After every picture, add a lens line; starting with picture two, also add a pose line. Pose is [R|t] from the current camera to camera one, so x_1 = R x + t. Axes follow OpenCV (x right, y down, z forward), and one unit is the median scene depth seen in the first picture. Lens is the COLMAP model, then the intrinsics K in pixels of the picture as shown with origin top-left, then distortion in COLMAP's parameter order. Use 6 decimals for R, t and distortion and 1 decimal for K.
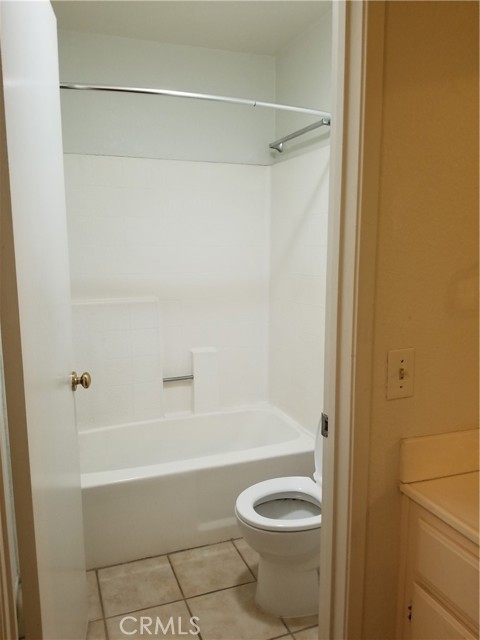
lens RADIAL K [[484.6, 0, 249.1], [0, 484.6, 328.4], [0, 0, 1]] dist [0.073246, -0.127237]
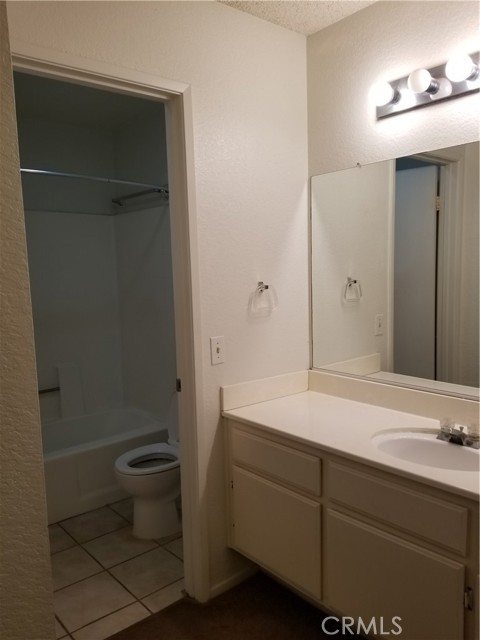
lens RADIAL K [[484.6, 0, 249.1], [0, 484.6, 328.4], [0, 0, 1]] dist [0.073246, -0.127237]
pose [[0.936692, -0.055669, 0.345701, -0.119698], [0.071323, 0.996917, -0.032715, 0.034988], [-0.342814, 0.055300, 0.937774, -0.435153]]
